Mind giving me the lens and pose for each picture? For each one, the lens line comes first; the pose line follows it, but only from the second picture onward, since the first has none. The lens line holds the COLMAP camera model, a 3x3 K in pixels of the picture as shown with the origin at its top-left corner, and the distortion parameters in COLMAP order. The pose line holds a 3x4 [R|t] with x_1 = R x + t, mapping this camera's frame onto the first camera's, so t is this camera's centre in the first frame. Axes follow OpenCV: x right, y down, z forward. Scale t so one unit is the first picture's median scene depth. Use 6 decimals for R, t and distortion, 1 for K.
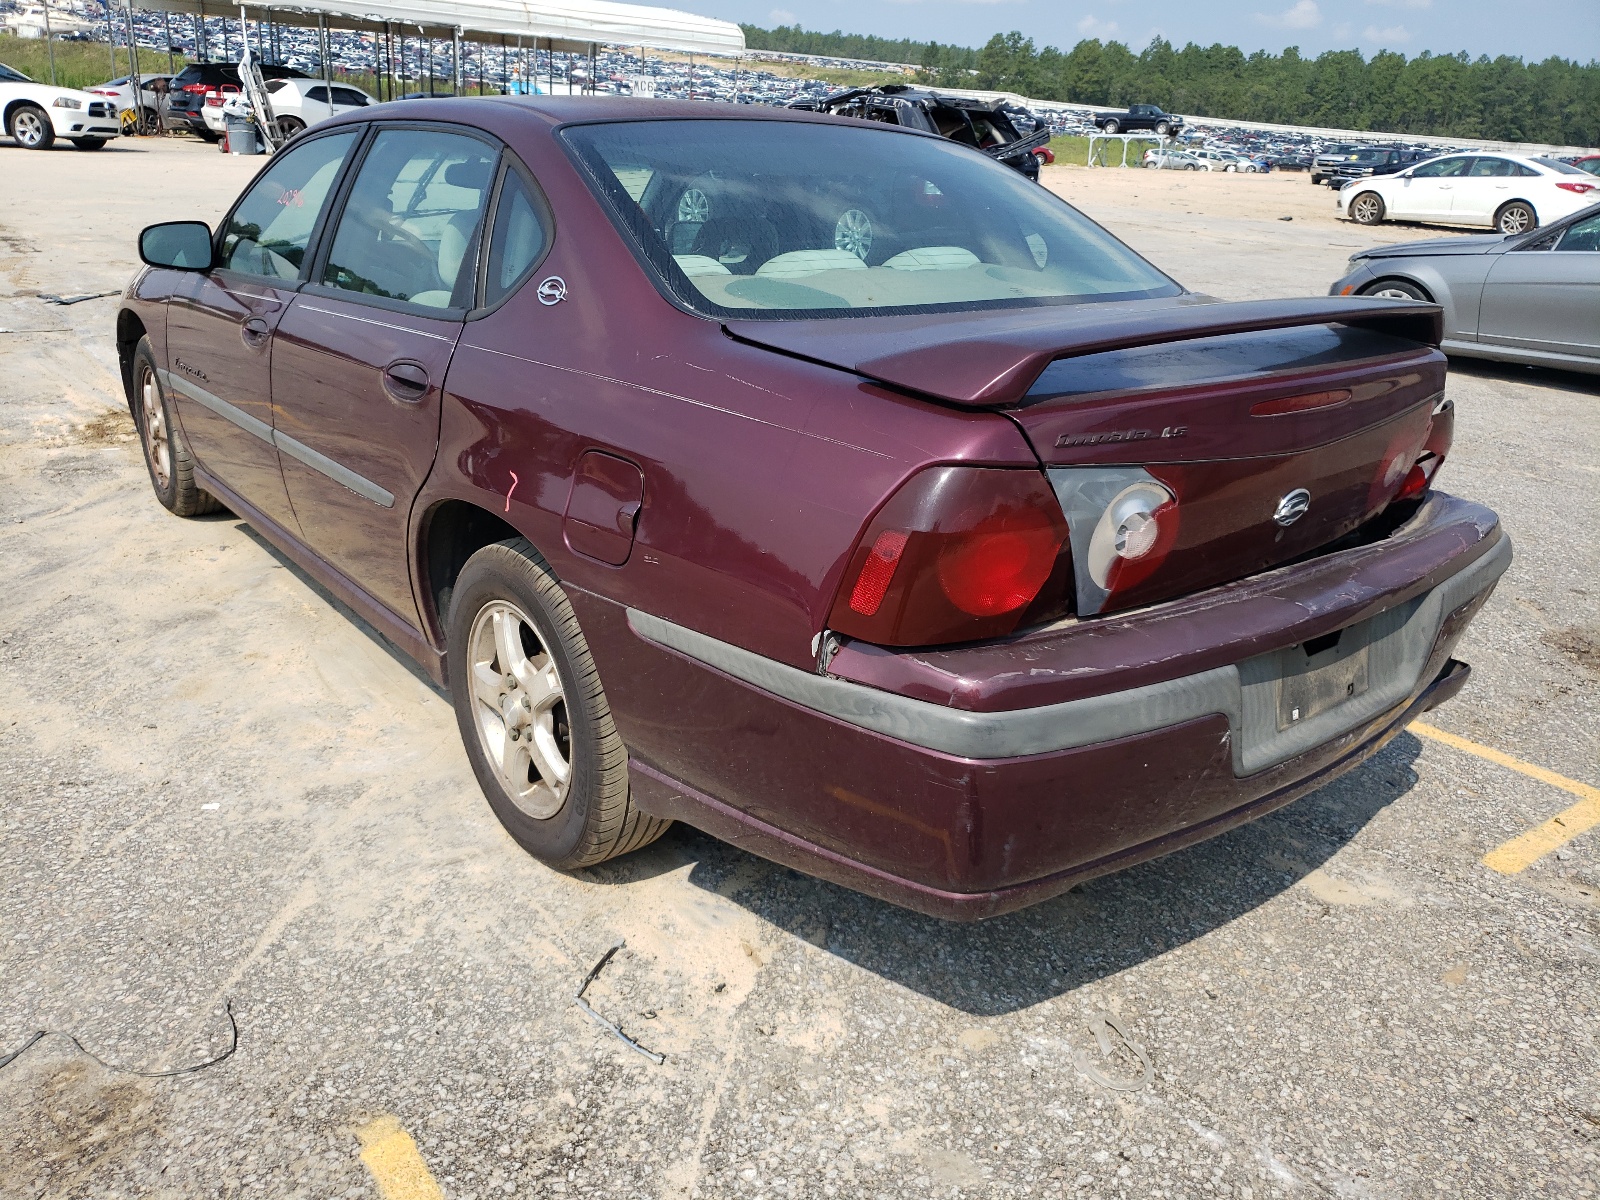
lens RADIAL K [[1243.8, 0, 773.6], [0, 1243.8, 601.7], [0, 0, 1]] dist [-0.203308, 0.281943]
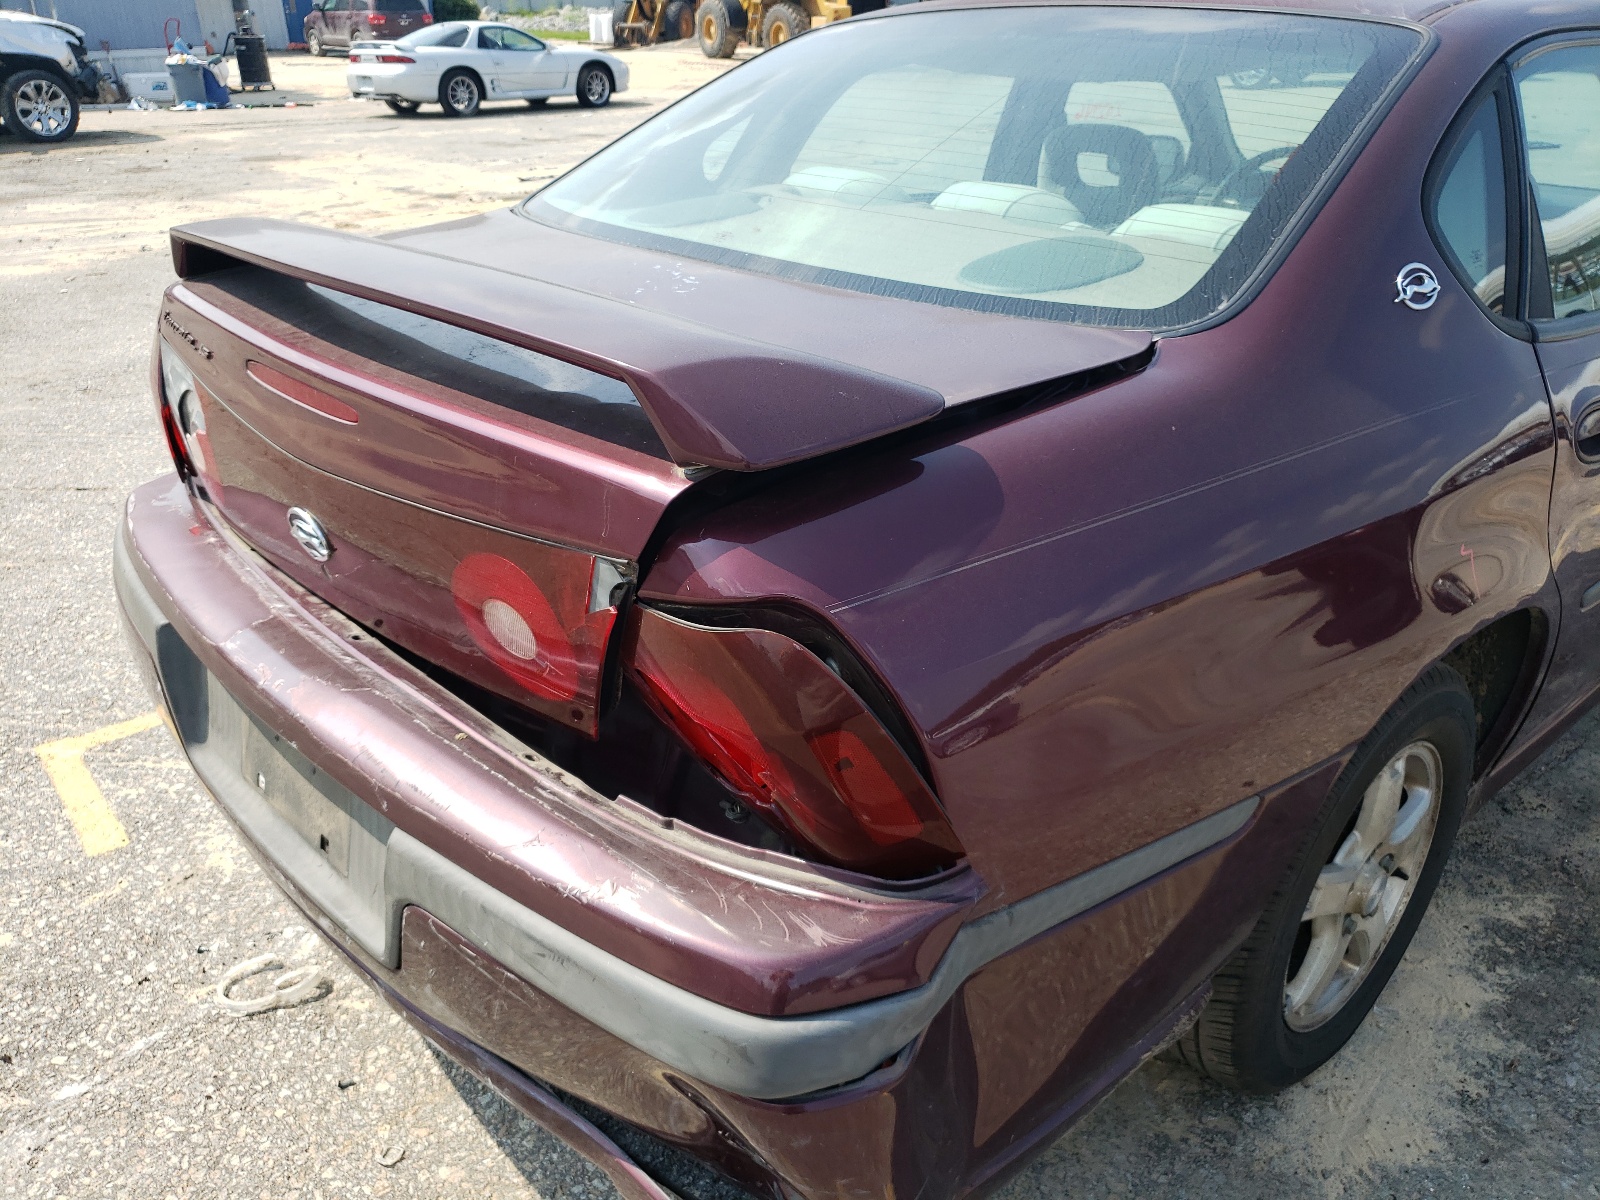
lens RADIAL K [[1249.7, 0, 800.0], [0, 1249.7, 600.0], [0, 0, 1]] dist [-0.040472, 0.070071]
pose [[0.101008, 0.383898, -0.917834, 1.005782], [-0.350971, 0.876989, 0.328190, -0.344254], [0.930922, 0.288984, 0.223321, 0.954734]]
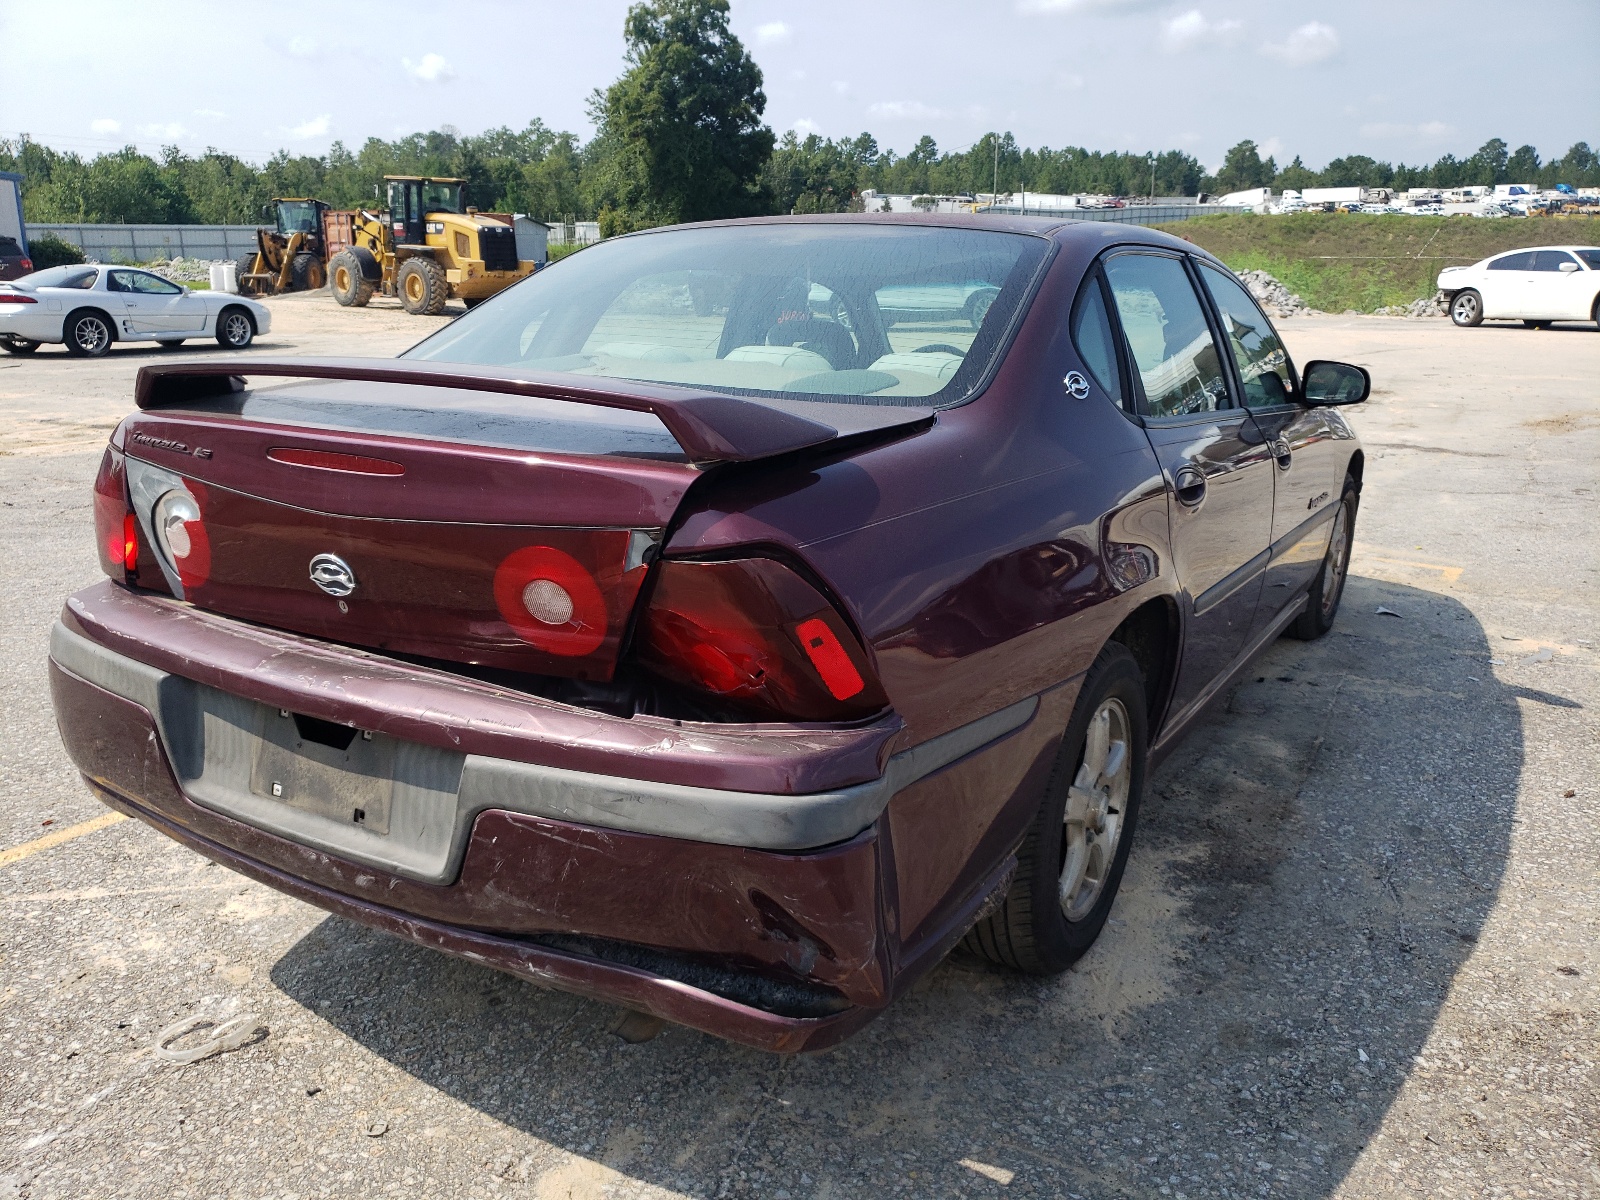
lens RADIAL K [[1249.7, 0, 800.0], [0, 1249.7, 600.0], [0, 0, 1]] dist [-0.040472, 0.070071]
pose [[0.386635, 0.193217, -0.901765, 1.247620], [-0.329222, 0.942297, 0.060746, -0.208956], [0.861468, 0.273394, 0.427936, 0.767902]]
